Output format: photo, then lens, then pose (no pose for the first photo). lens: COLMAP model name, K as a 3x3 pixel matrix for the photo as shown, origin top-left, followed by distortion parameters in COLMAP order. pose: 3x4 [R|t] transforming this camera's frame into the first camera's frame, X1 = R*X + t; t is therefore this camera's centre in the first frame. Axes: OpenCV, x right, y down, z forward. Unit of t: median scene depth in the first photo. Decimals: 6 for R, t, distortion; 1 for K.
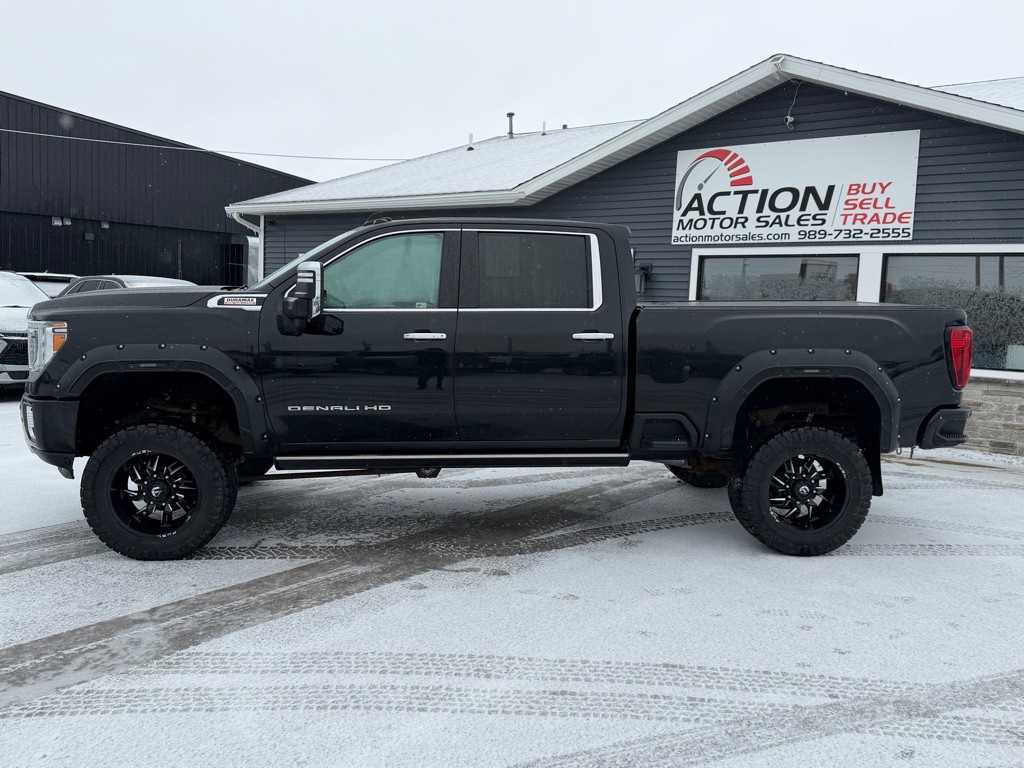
lens RADIAL K [[914.2, 0, 512.0], [0, 914.2, 384.0], [0, 0, 1]] dist [0.234683, -0.544424]
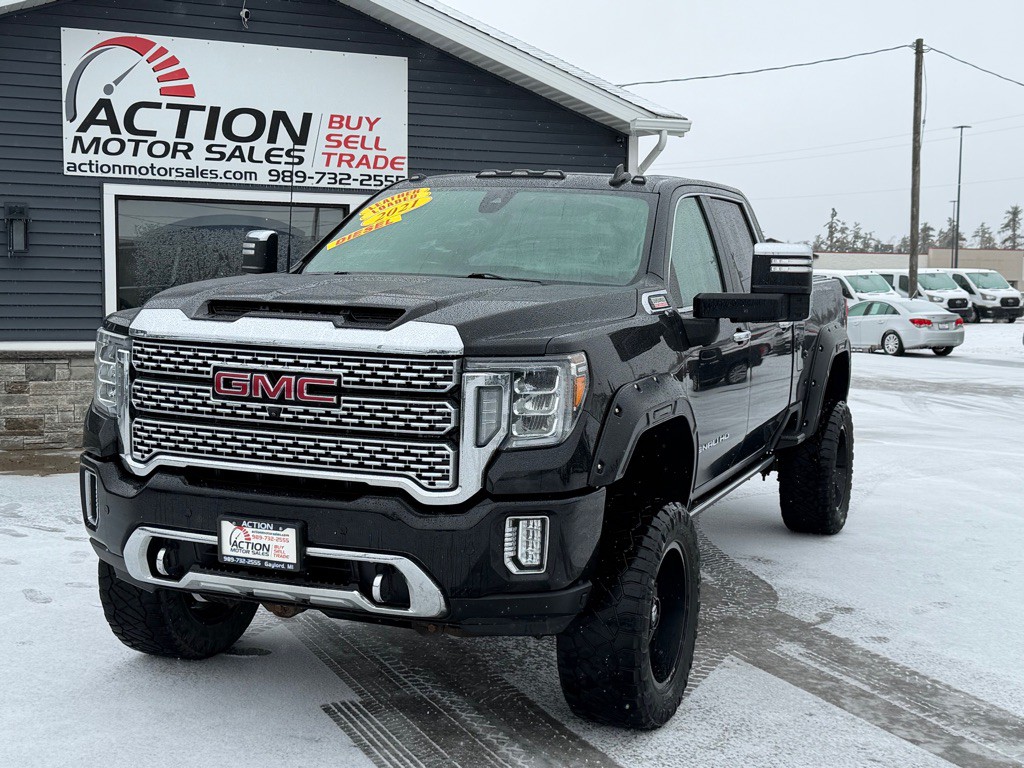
lens RADIAL K [[1412.2, 0, 512.0], [0, 1412.2, 384.0], [0, 0, 1]] dist [0.147049, -0.147663]
pose [[0.457592, -0.095279, 0.884043, -0.609943], [0.083425, 0.994457, 0.063997, -0.051105], [-0.885240, 0.044466, 0.463004, 0.313720]]
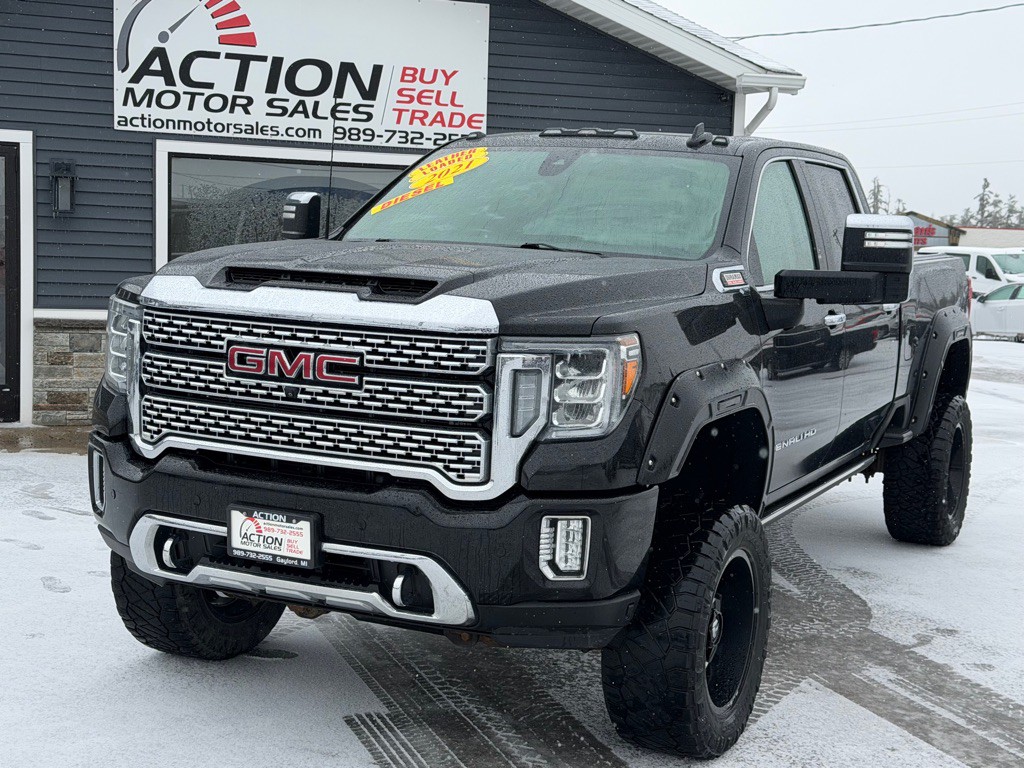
lens RADIAL K [[1548.8, 0, 512.0], [0, 1548.8, 384.0], [0, 0, 1]] dist [0.146198, -0.126031]
pose [[0.518945, -0.093431, 0.849687, -0.594599], [0.064187, 0.995462, 0.070258, -0.049486], [-0.852395, 0.018079, 0.522586, 0.303060]]
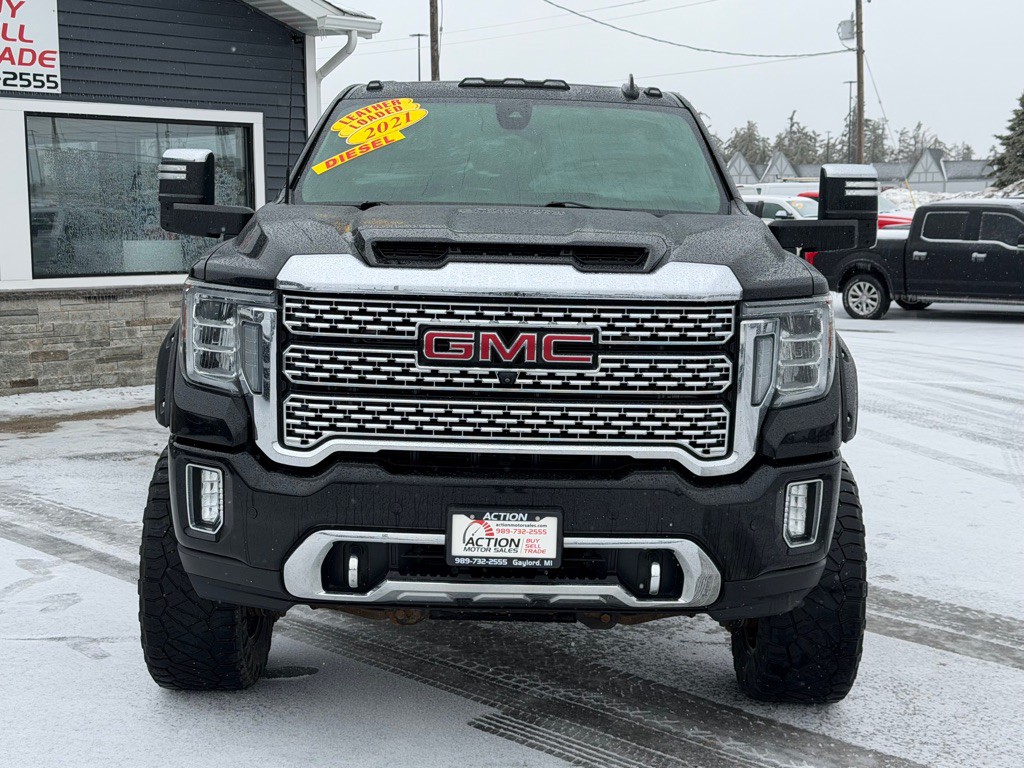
lens RADIAL K [[1548.8, 0, 512.0], [0, 1548.8, 384.0], [0, 0, 1]] dist [0.146198, -0.126031]
pose [[0.091361, -0.152293, 0.984104, -0.641206], [0.091488, 0.985341, 0.143991, -0.074064], [-0.991606, 0.076878, 0.103955, 0.528072]]
